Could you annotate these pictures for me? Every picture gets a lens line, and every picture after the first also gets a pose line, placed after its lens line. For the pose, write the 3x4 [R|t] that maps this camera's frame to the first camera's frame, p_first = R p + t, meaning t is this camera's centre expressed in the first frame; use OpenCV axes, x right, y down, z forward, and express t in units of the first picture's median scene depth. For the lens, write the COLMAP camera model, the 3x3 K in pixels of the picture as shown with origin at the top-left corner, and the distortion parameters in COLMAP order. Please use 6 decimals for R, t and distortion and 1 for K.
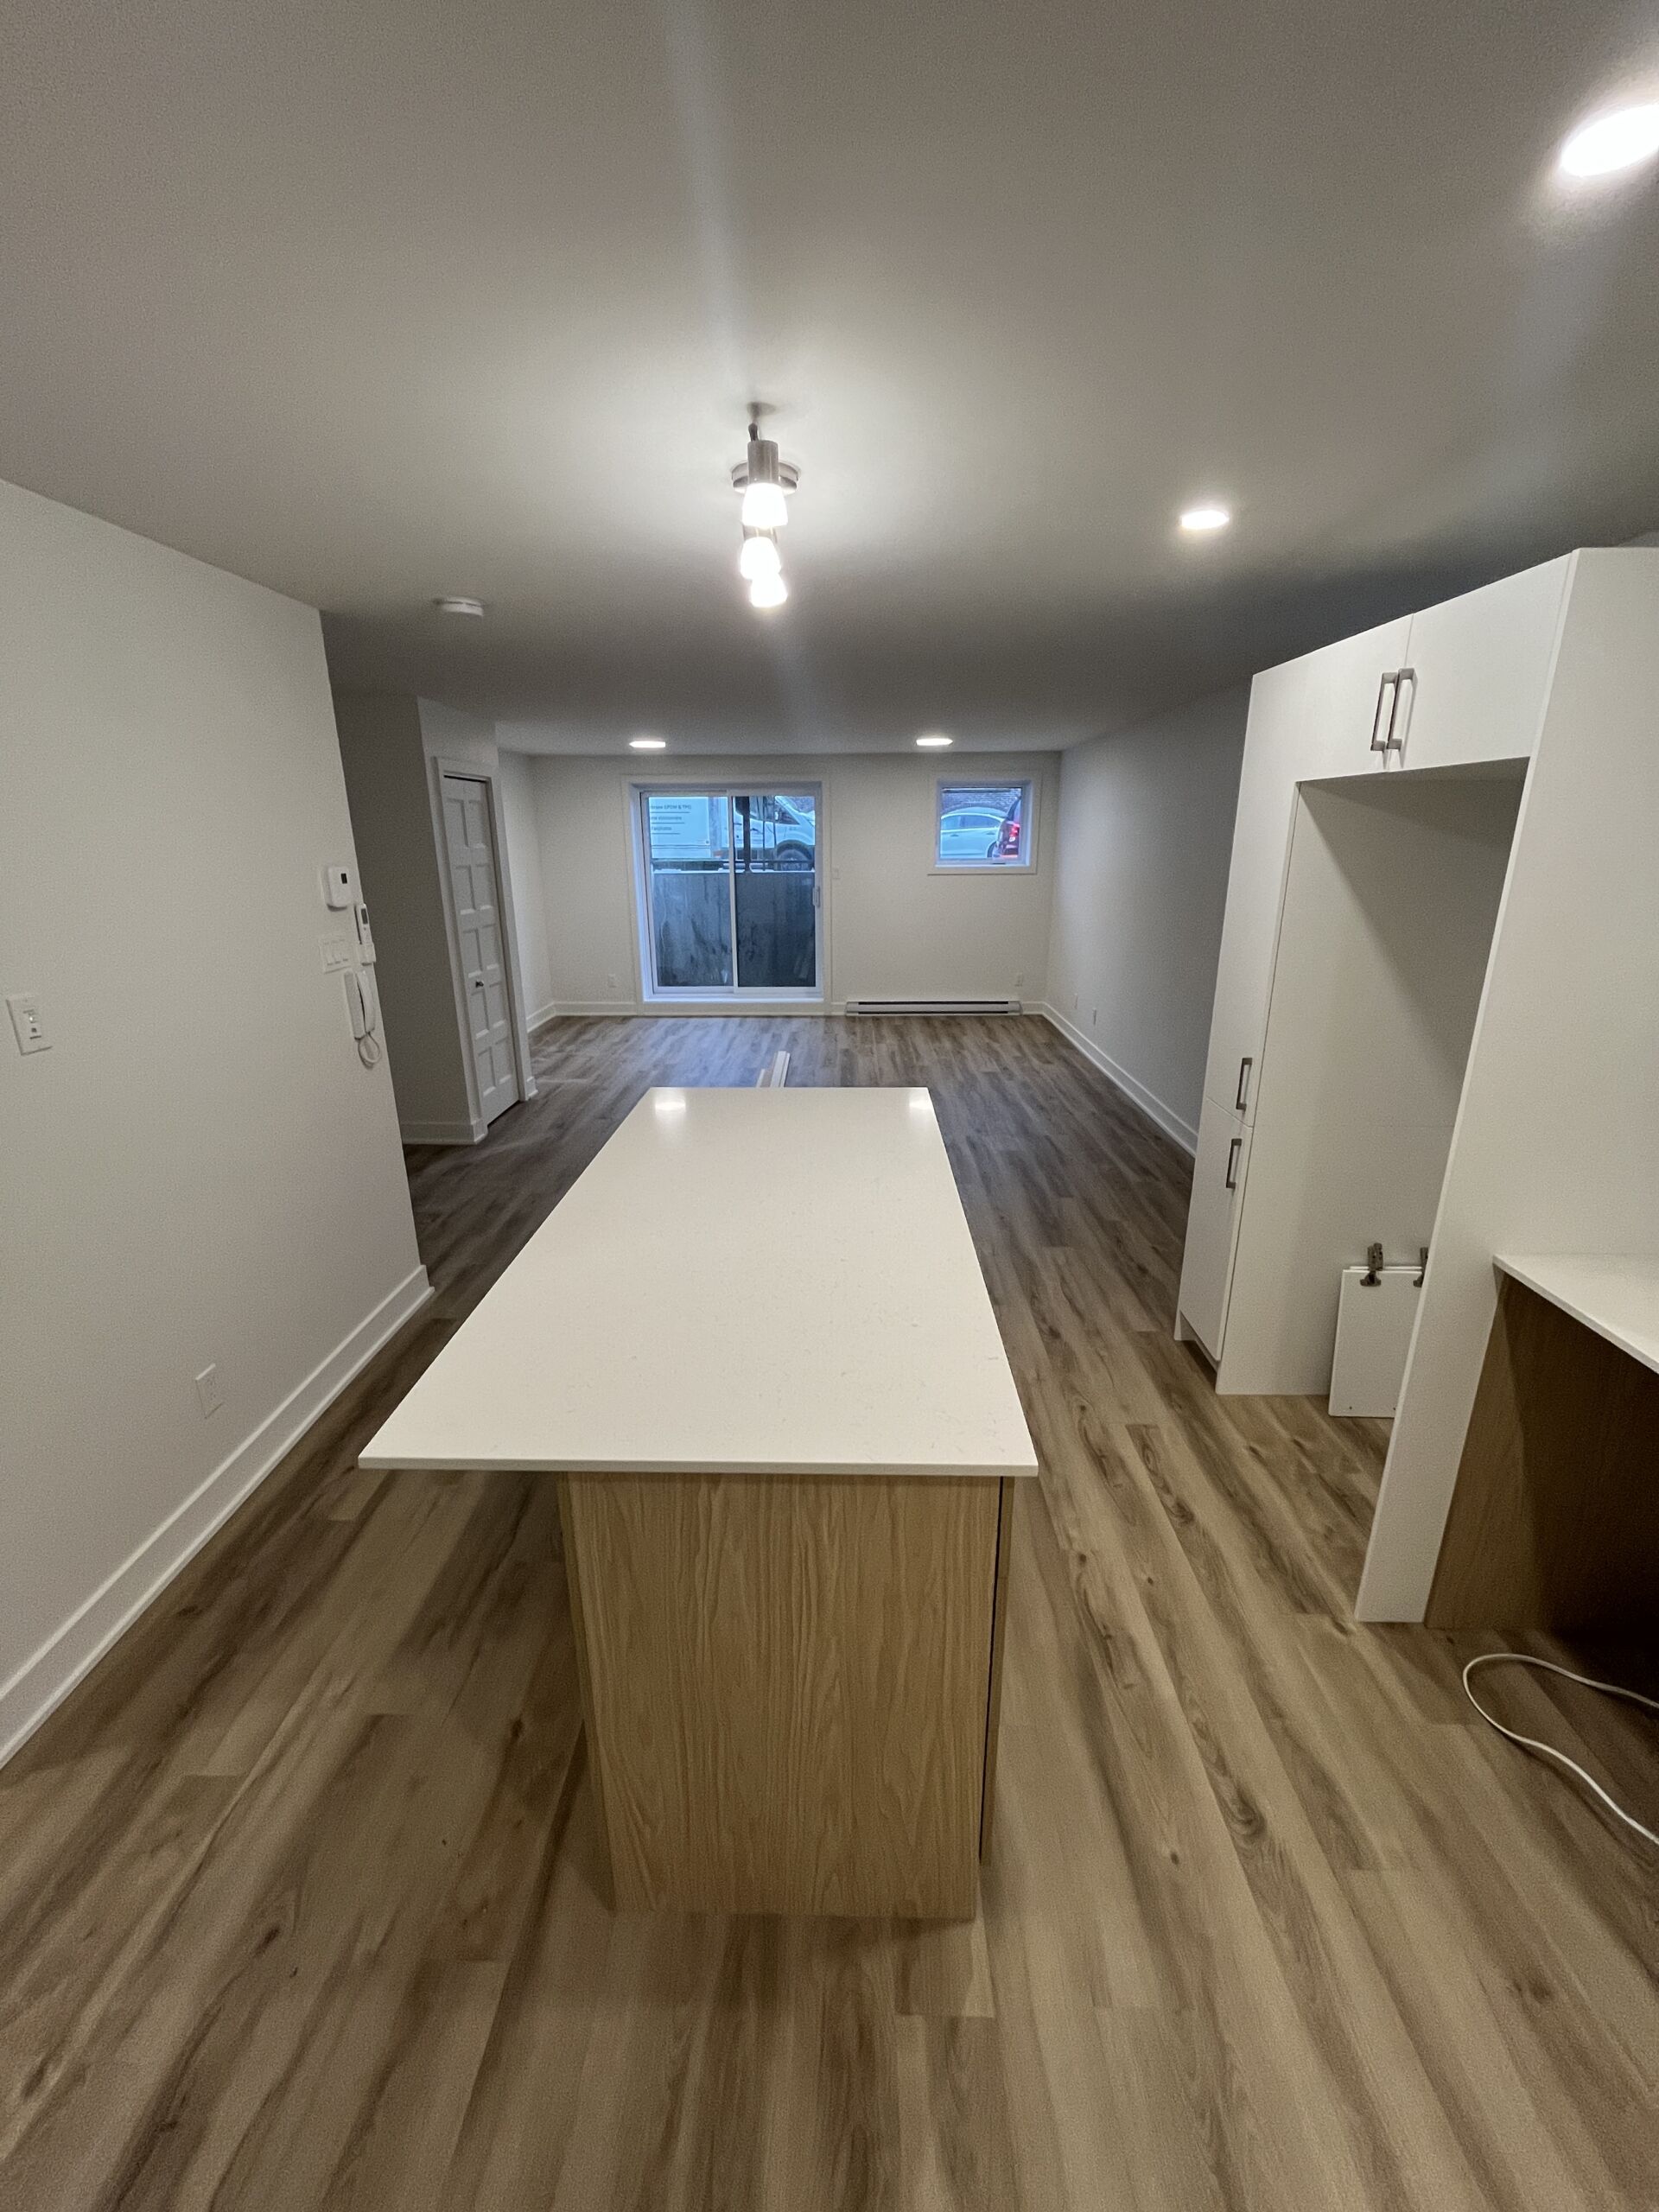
lens RADIAL K [[897.3, 0, 831.9], [0, 897.3, 1103.4], [0, 0, 1]] dist [-0.003149, 0.000427]
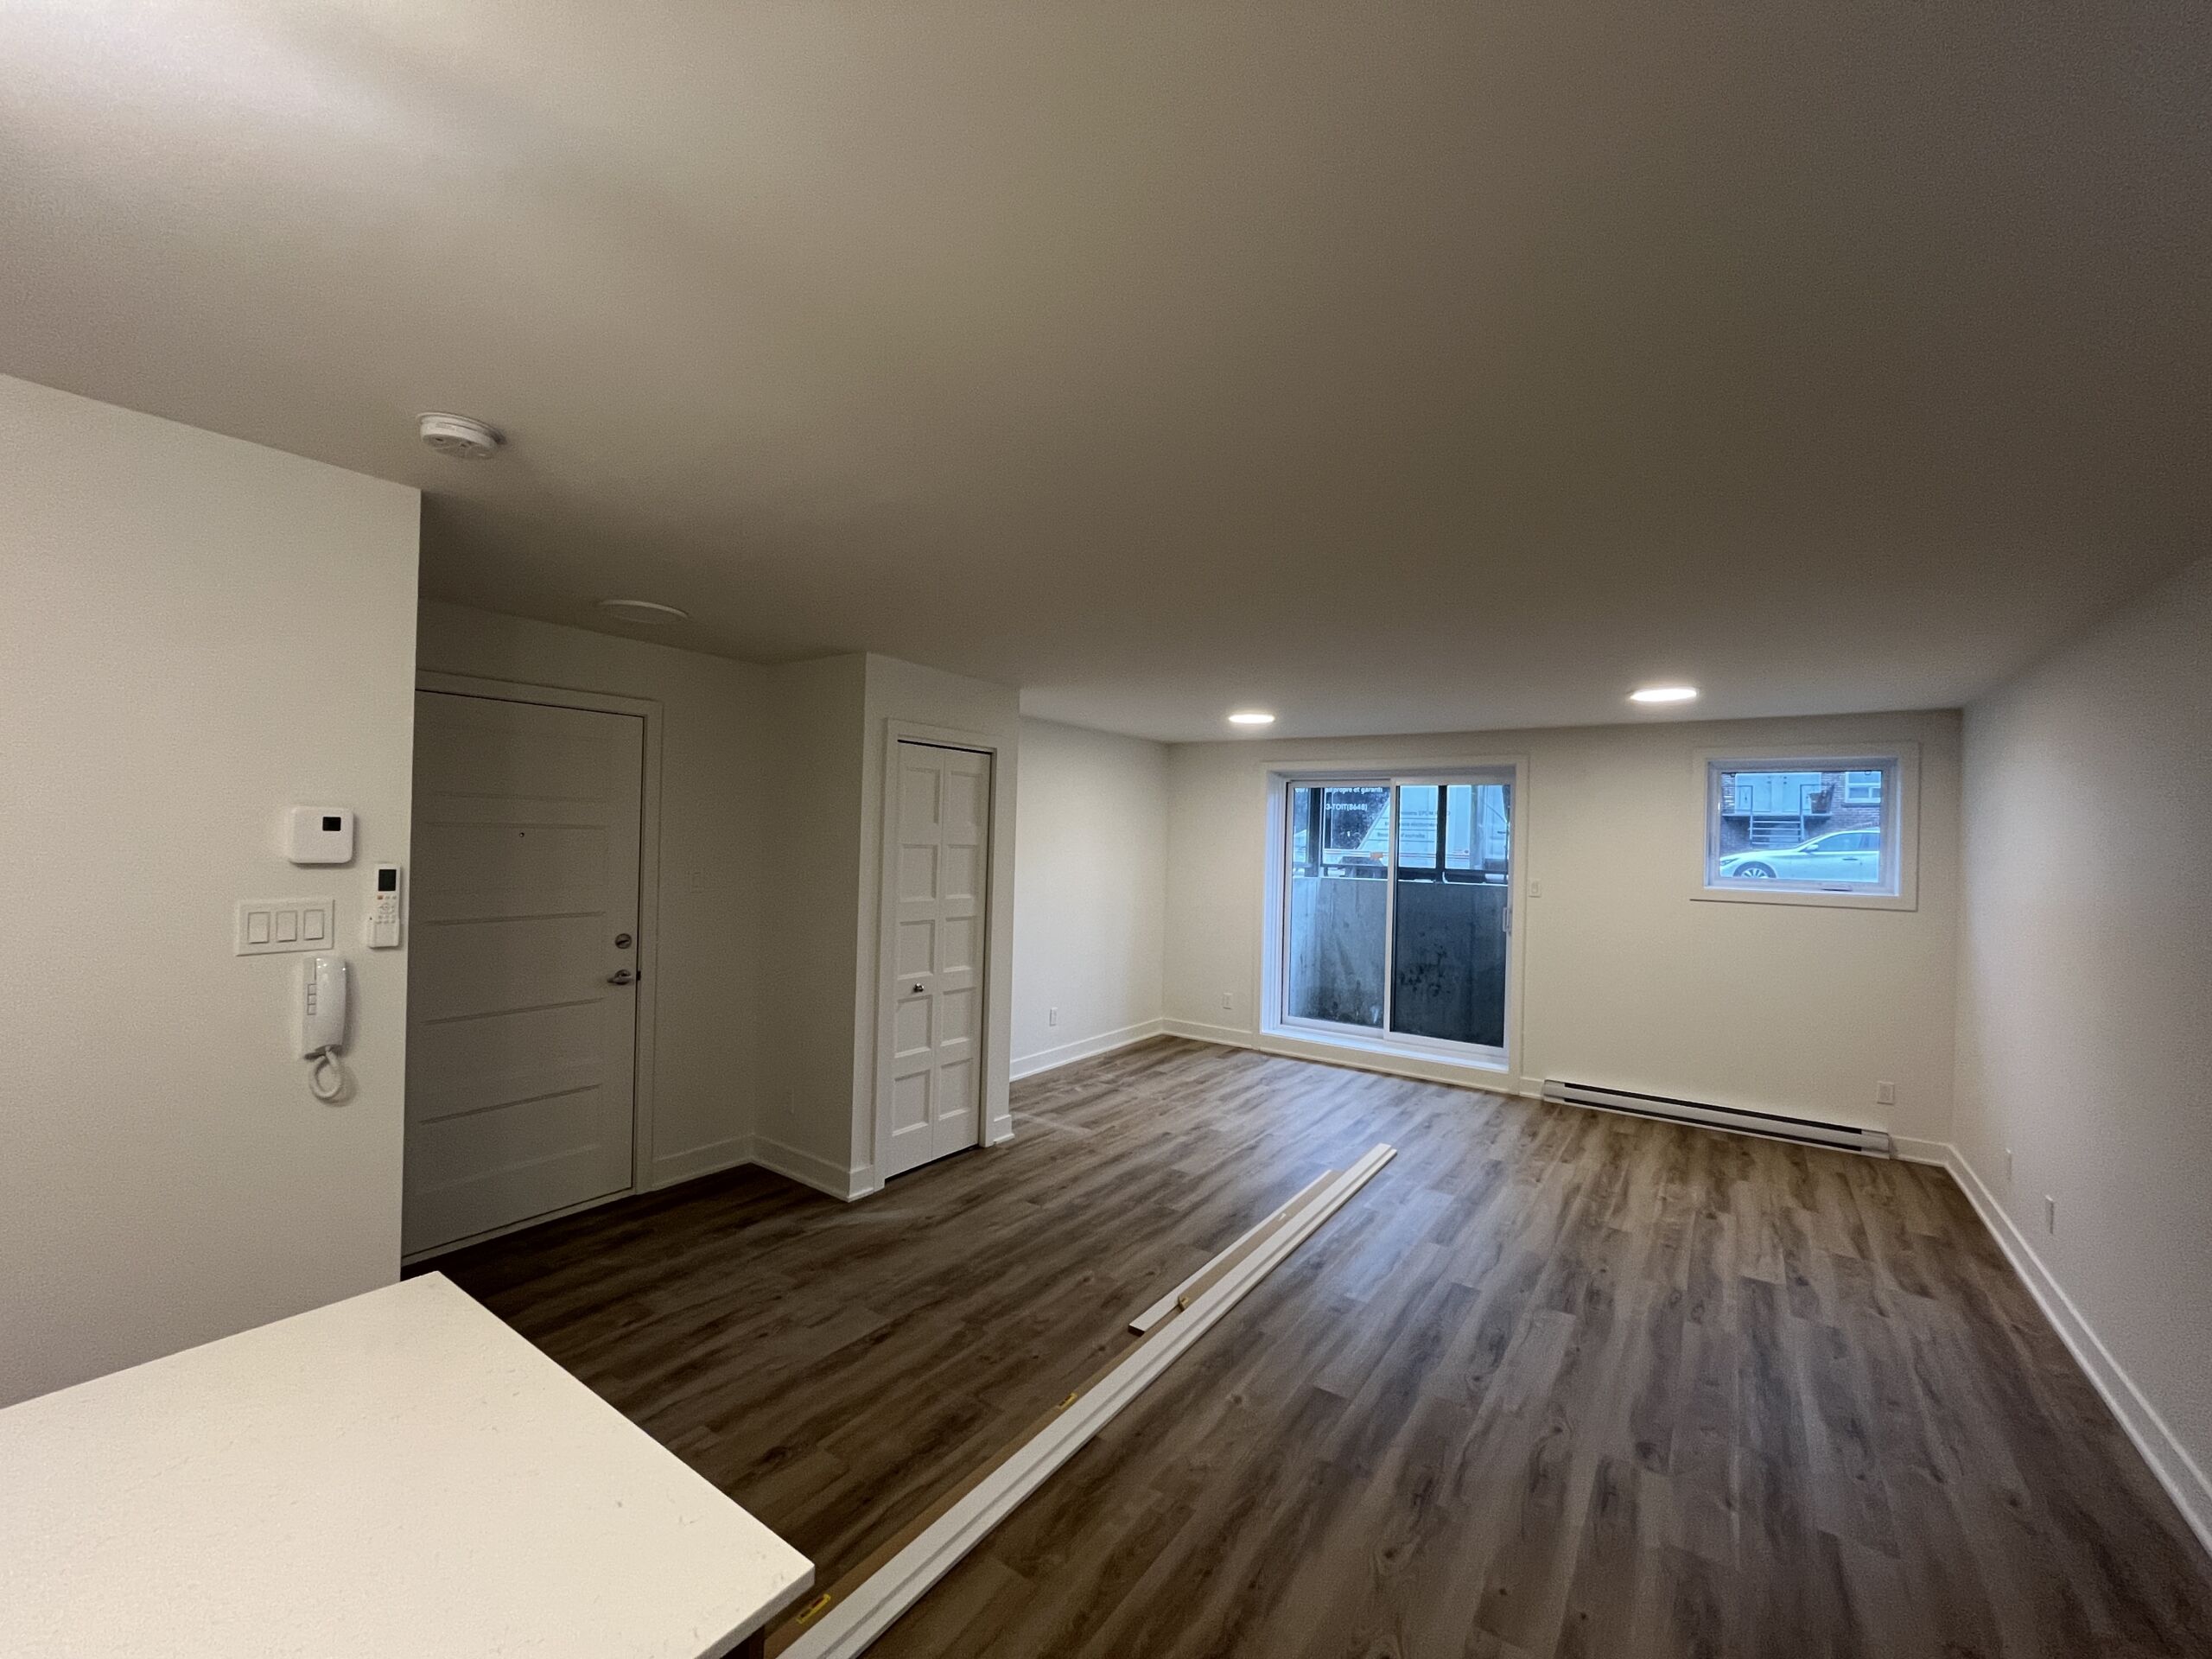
lens RADIAL K [[897.3, 0, 1107.4], [0, 897.3, 833.0], [0, 0, 1]] dist [-0.003149, 0.000427]
pose [[0.829678, 0.025679, -0.557651, 0.130512], [-0.192853, 0.950623, -0.243154, -0.072806], [0.523872, 0.309284, 0.793663, 0.292202]]
